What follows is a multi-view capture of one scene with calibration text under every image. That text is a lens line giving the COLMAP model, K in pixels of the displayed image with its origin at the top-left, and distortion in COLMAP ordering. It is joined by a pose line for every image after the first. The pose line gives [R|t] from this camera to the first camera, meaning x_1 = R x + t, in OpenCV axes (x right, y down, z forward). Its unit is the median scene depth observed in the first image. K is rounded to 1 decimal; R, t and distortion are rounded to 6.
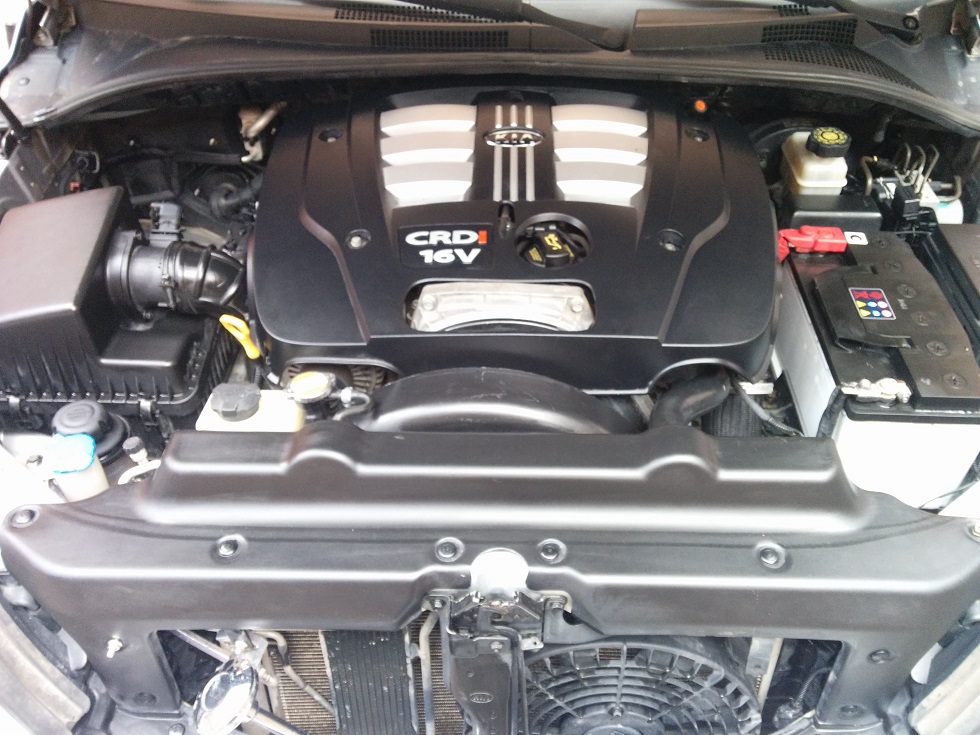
lens RADIAL K [[870.3, 0, 499.6], [0, 870.3, 367.6], [0, 0, 1]] dist [0.006058, -0.018952]
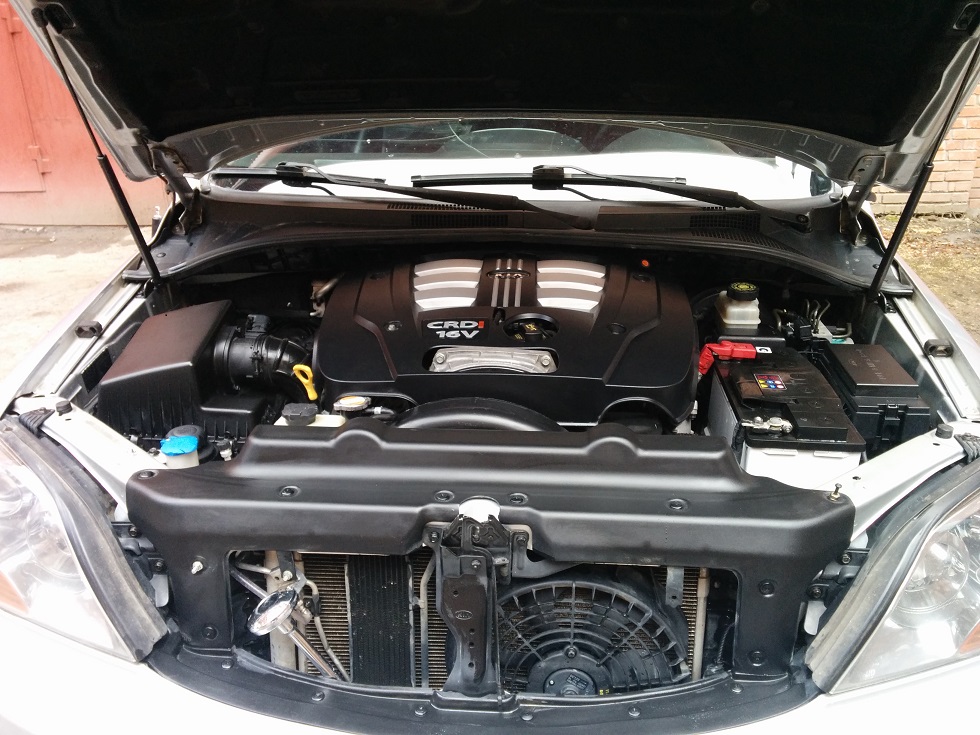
lens RADIAL K [[862.6, 0, 490.0], [0, 862.6, 367.5], [0, 0, 1]] dist [-0.010750, -0.010125]
pose [[0.998733, 0.014212, -0.048283, 0.063298], [-0.029410, 0.943280, -0.330694, 0.377953], [0.040845, 0.331695, 0.942502, -0.293018]]
